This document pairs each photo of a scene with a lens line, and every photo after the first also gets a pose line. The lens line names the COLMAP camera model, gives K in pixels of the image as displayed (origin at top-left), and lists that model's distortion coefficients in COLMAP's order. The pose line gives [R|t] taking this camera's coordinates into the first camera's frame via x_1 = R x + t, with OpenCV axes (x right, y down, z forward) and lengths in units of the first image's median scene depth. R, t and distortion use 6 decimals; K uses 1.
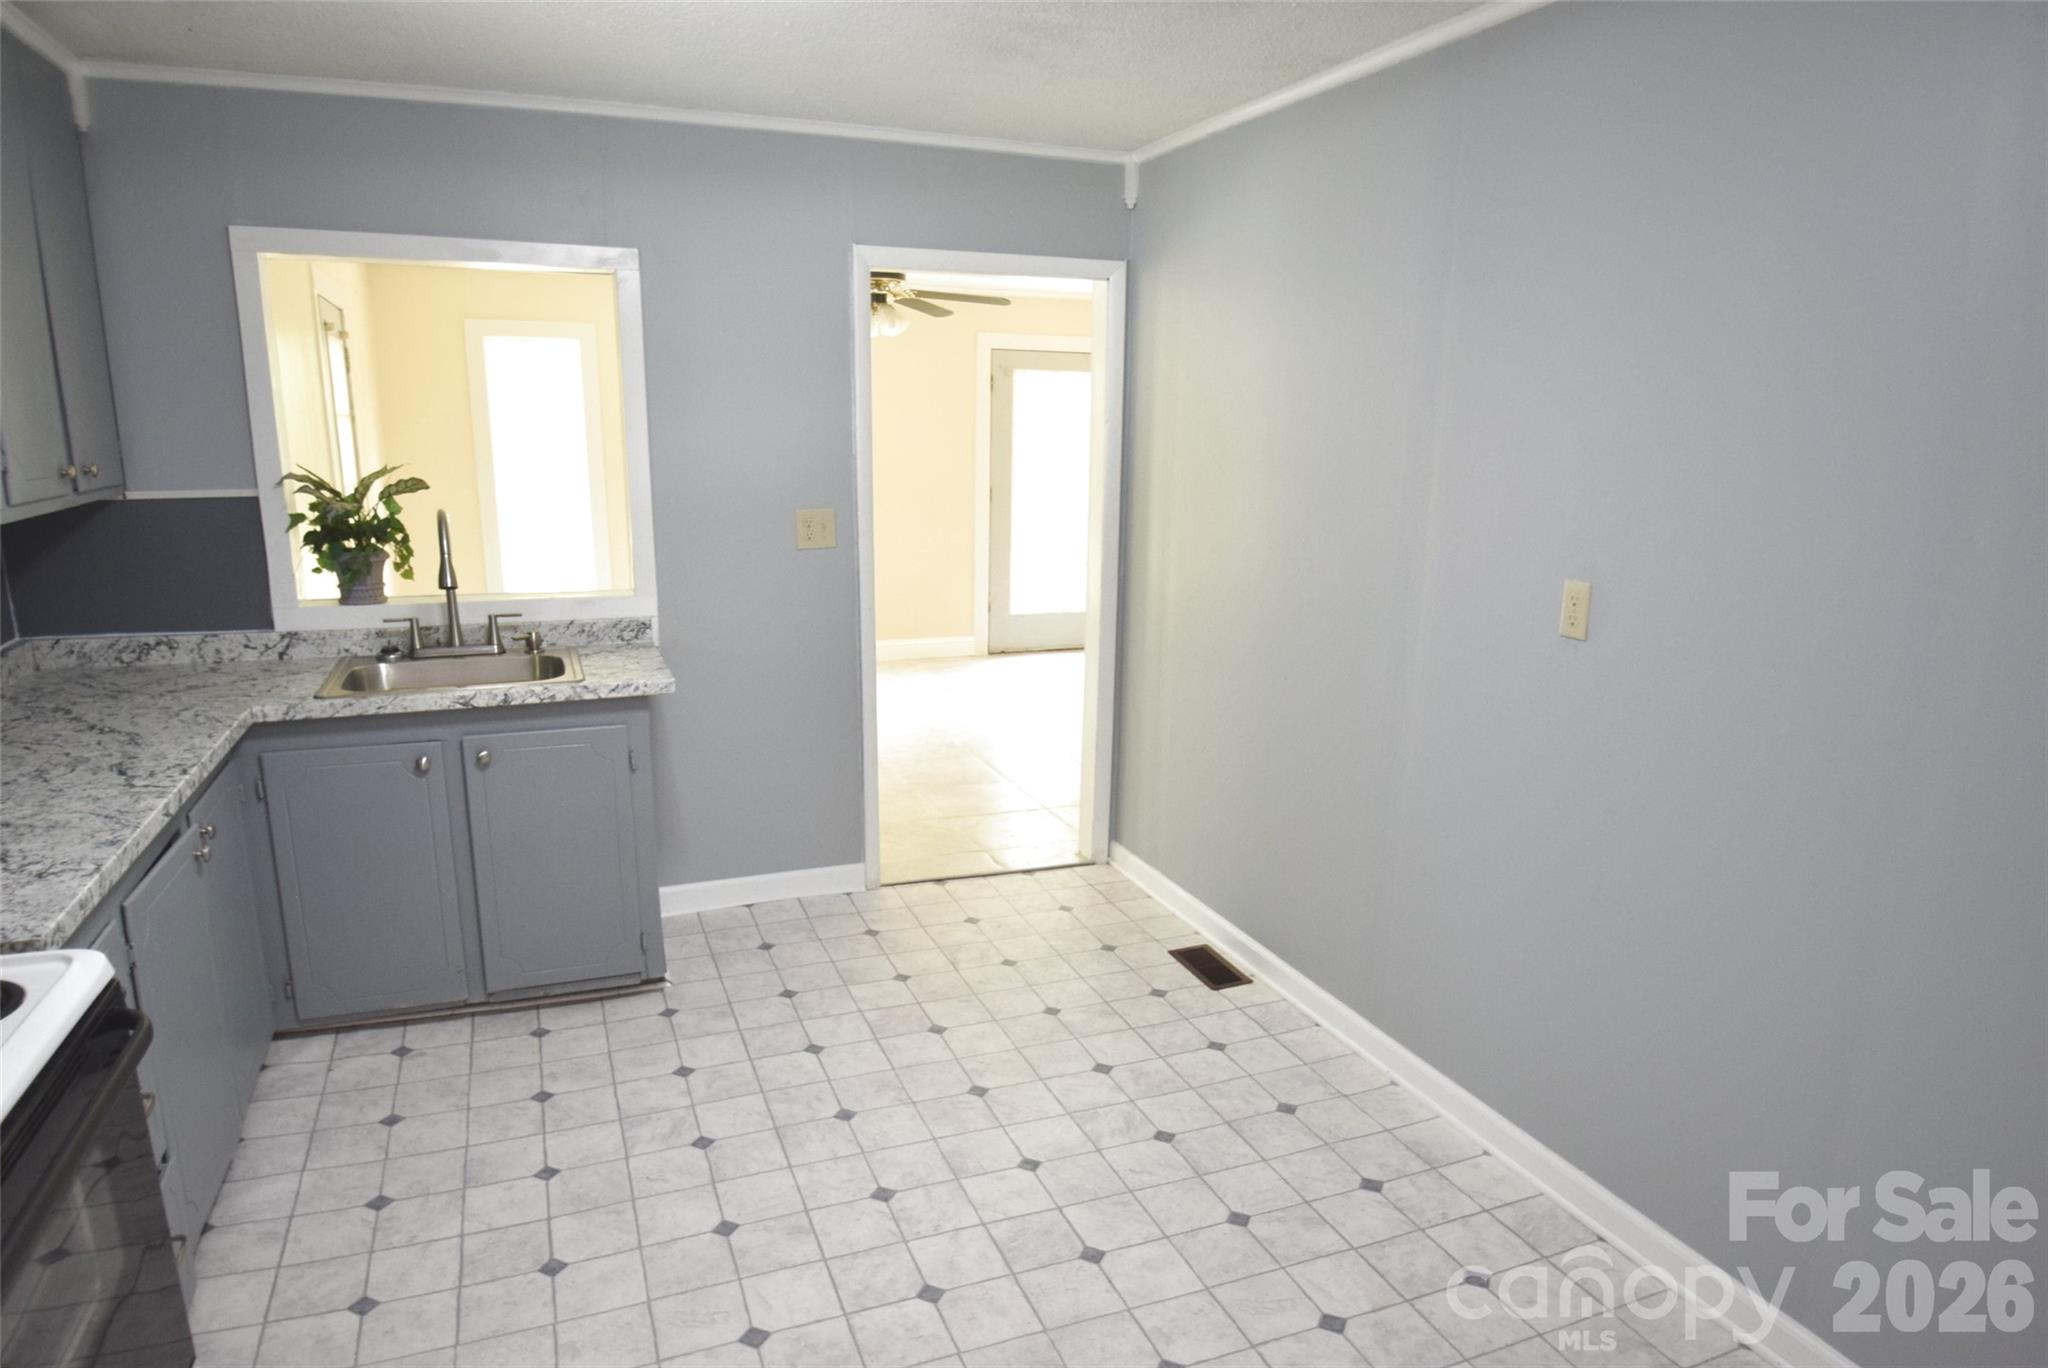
lens RADIAL K [[1273.2, 0, 1018.8], [0, 1273.2, 743.4], [0, 0, 1]] dist [-0.025298, -0.002233]
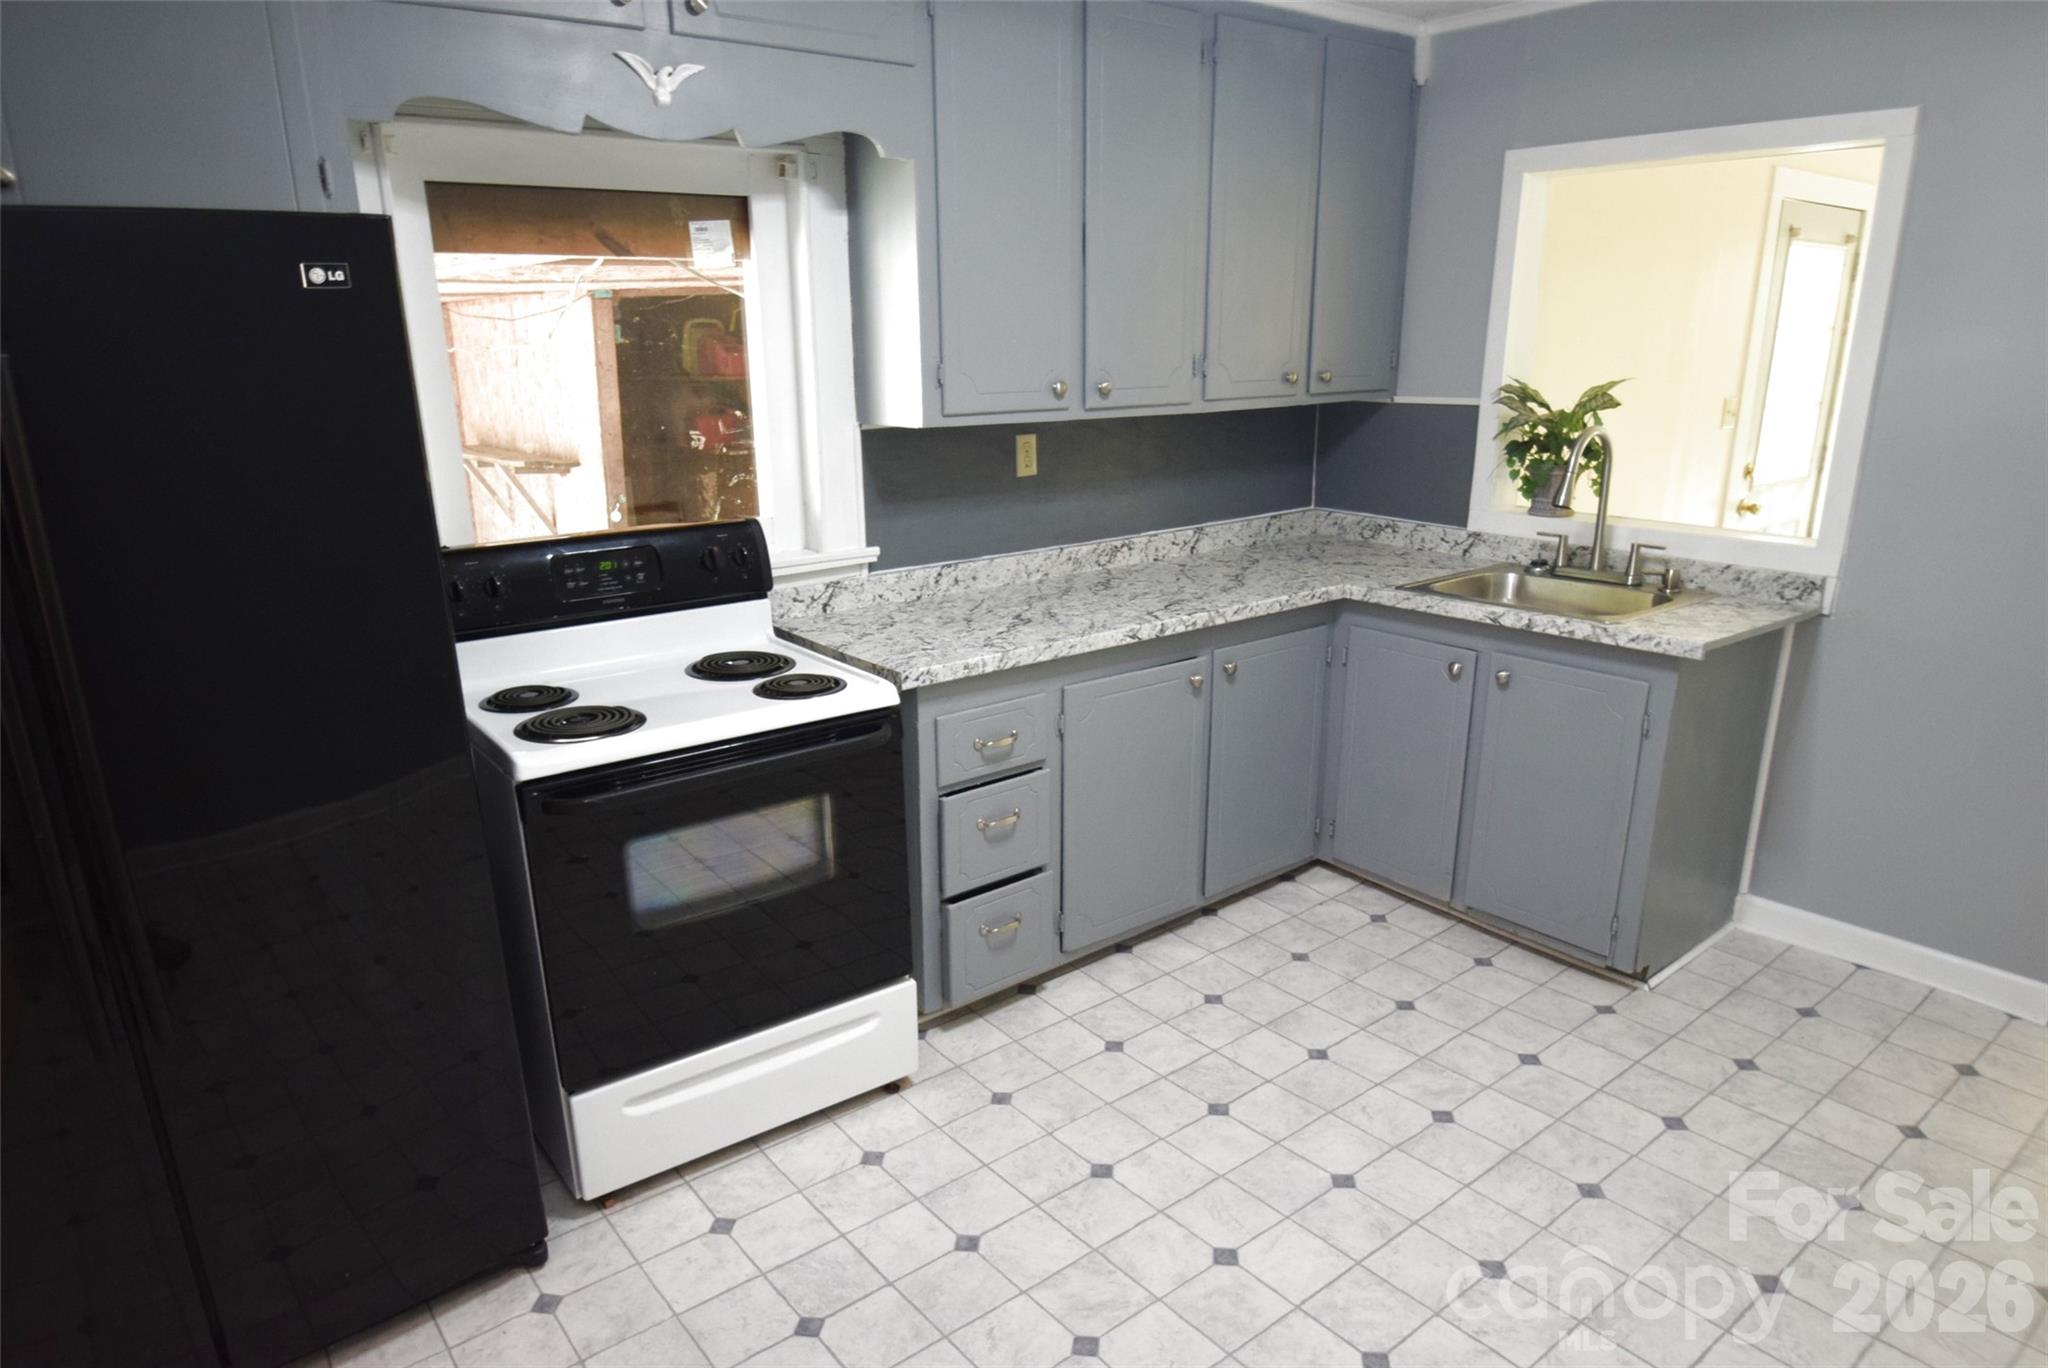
lens RADIAL K [[1273.2, 0, 1018.8], [0, 1273.2, 743.4], [0, 0, 1]] dist [-0.025298, -0.002233]
pose [[0.290454, 0.275777, -0.916288, 0.380634], [-0.218041, 0.951453, 0.217244, -0.070723], [0.931716, 0.136689, 0.336484, 0.308764]]
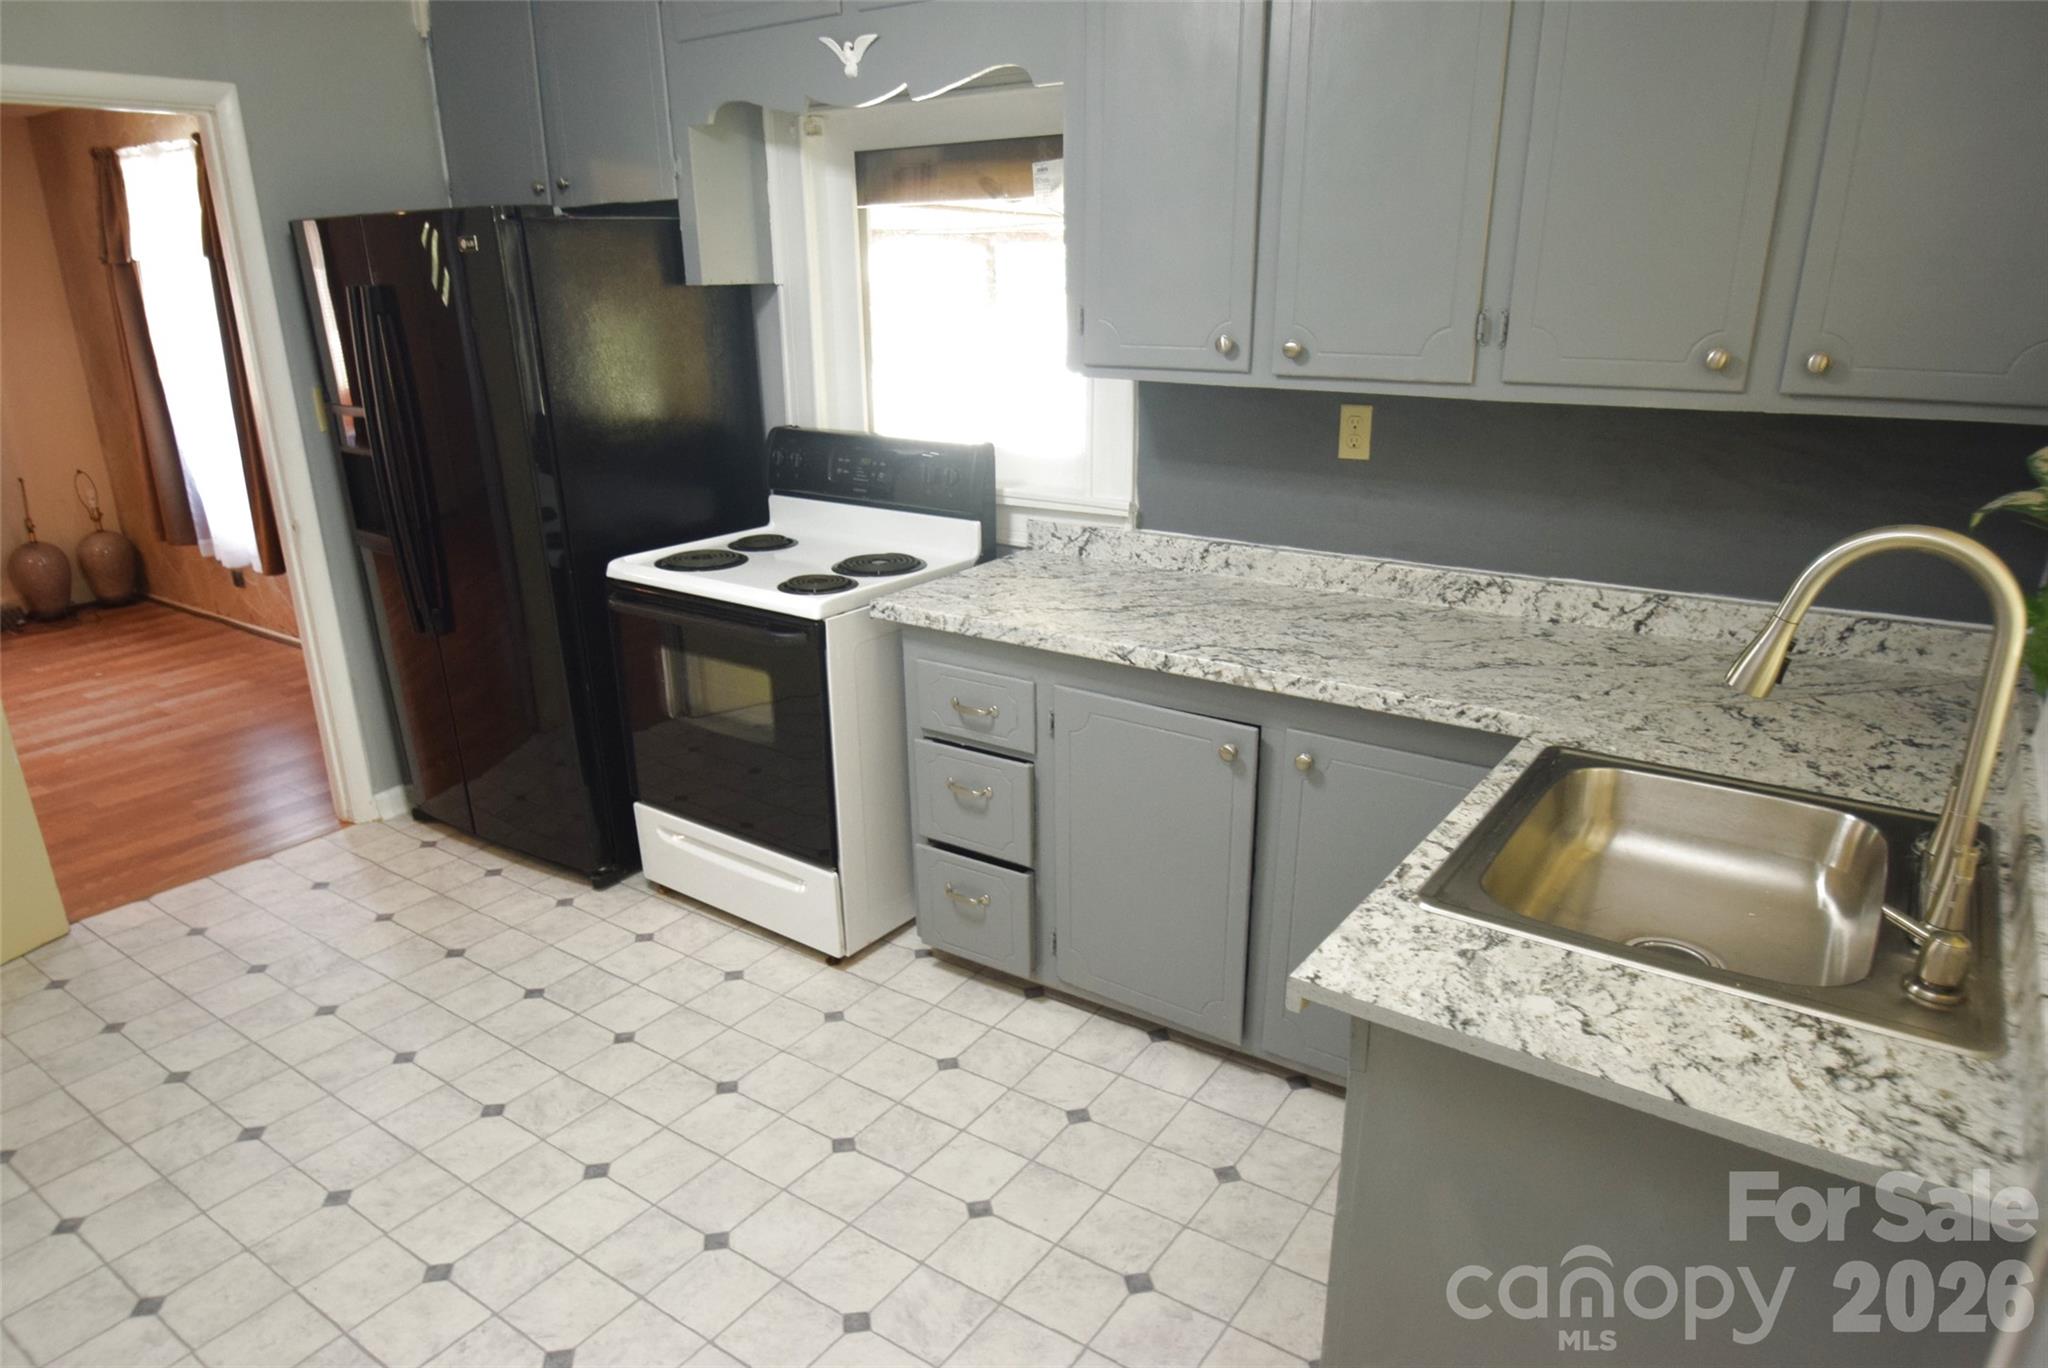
lens RADIAL K [[1273.2, 0, 1018.8], [0, 1273.2, 743.4], [0, 0, 1]] dist [-0.025298, -0.002233]
pose [[-0.833125, 0.187935, -0.520177, -0.012460], [-0.137801, 0.840310, 0.524300, -0.302901], [0.535644, 0.508488, -0.674185, 1.183037]]
